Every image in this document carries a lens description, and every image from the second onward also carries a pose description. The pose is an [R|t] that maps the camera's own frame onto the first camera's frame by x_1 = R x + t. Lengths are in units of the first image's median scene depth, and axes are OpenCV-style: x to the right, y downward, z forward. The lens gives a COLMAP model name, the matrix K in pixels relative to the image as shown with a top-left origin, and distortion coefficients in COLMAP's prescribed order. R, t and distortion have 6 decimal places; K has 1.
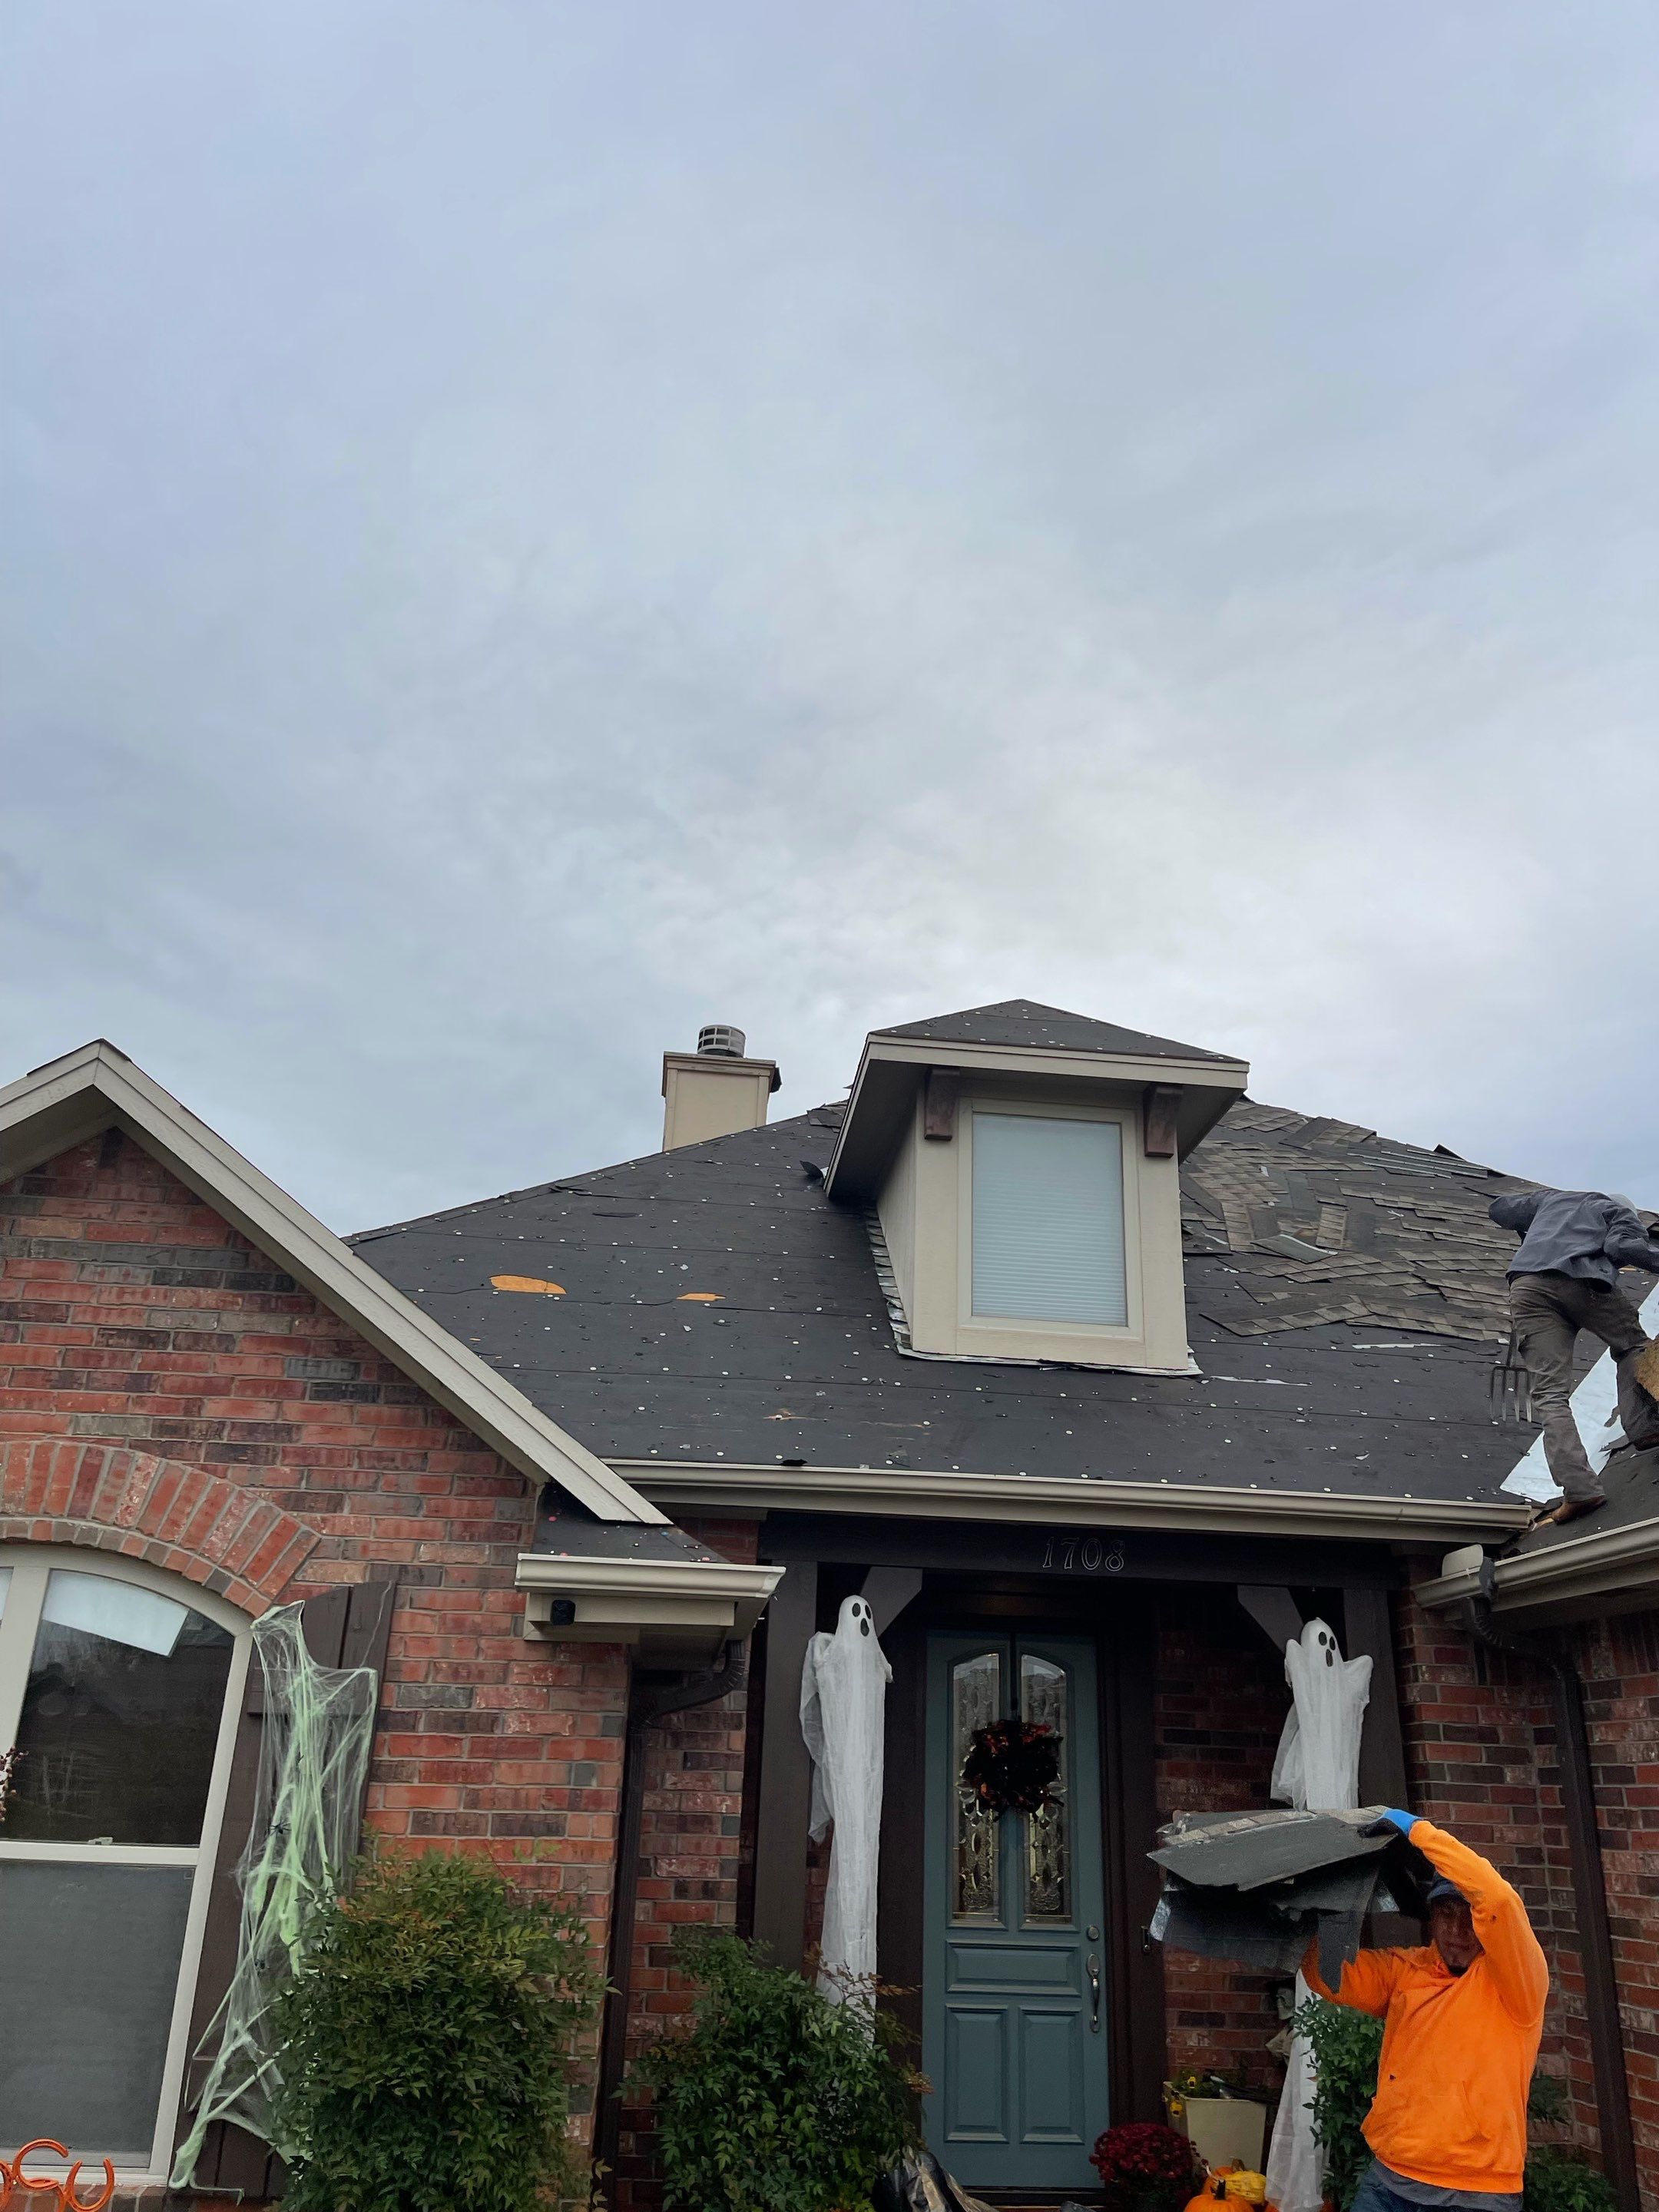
lens RADIAL K [[1684.2, 0, 829.5], [0, 1684.2, 1106.0], [0, 0, 1]] dist [0.062354, -0.066820]
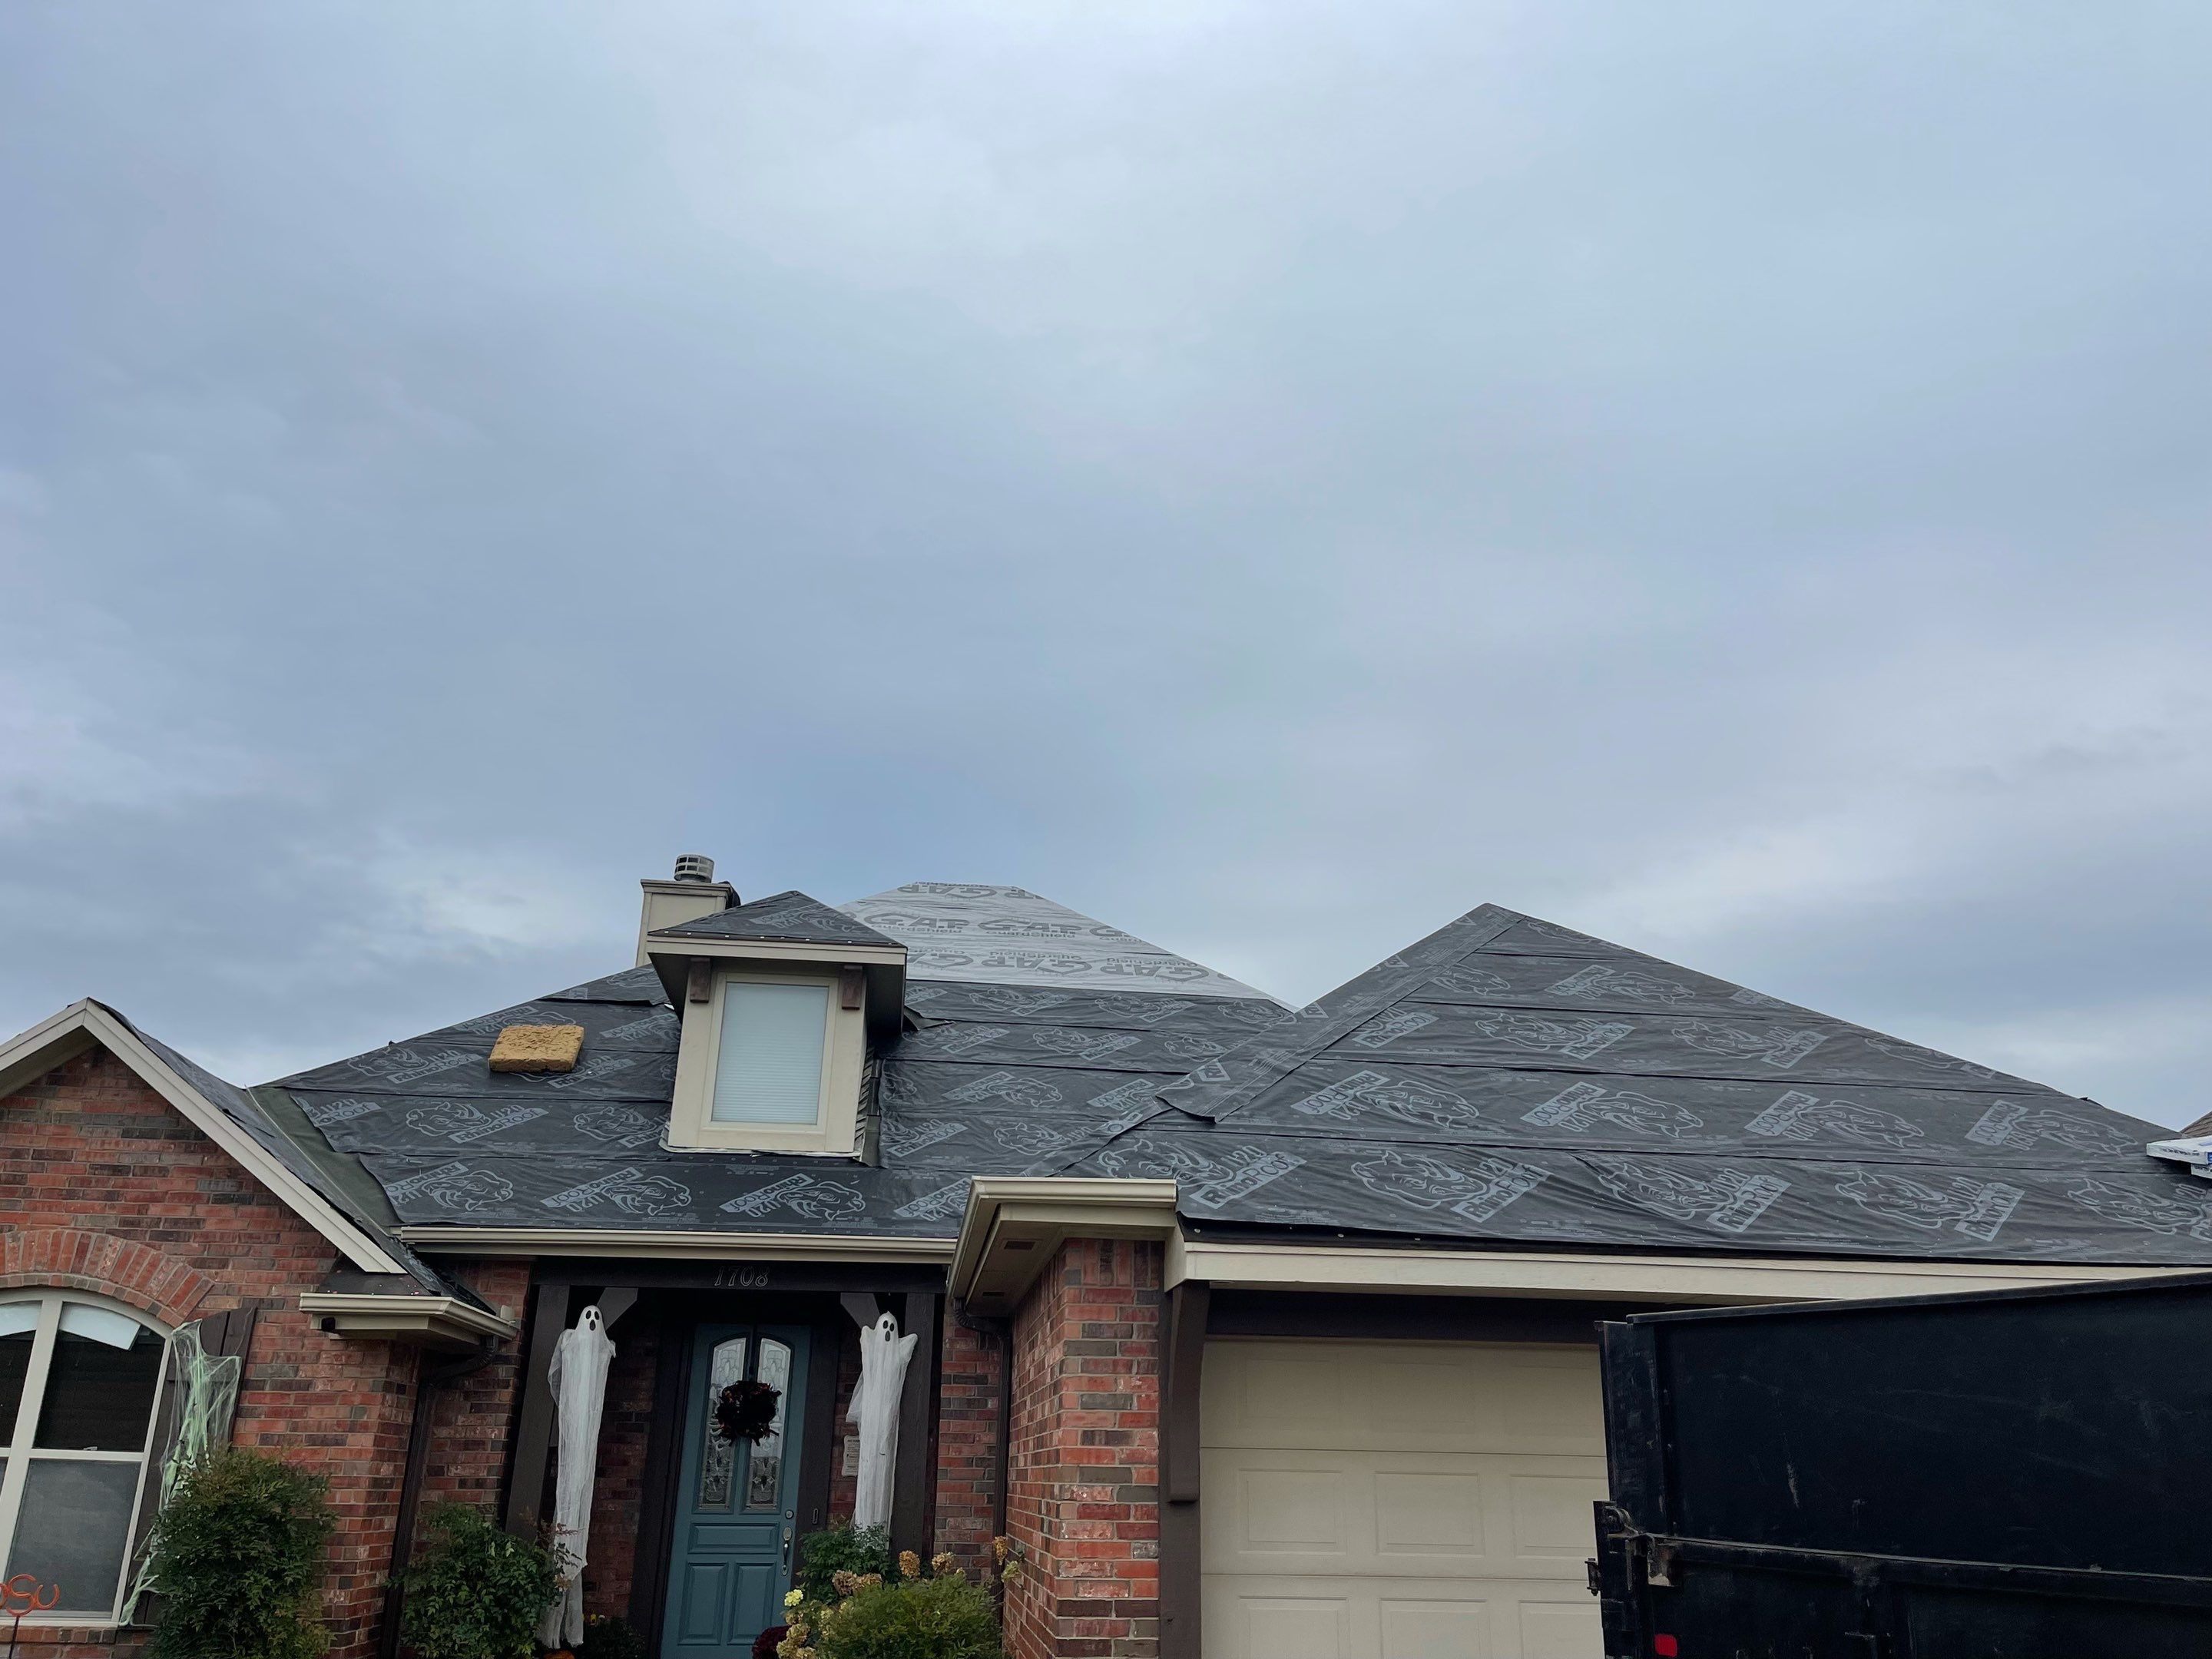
lens RADIAL K [[1675.2, 0, 1106.0], [0, 1675.2, 829.5], [0, 0, 1]] dist [0.082019, -0.117251]
pose [[0.999724, -0.012606, 0.019829, 0.586337], [0.012196, 0.999712, 0.020669, -0.237826], [-0.020084, -0.020421, 0.999590, -0.758719]]
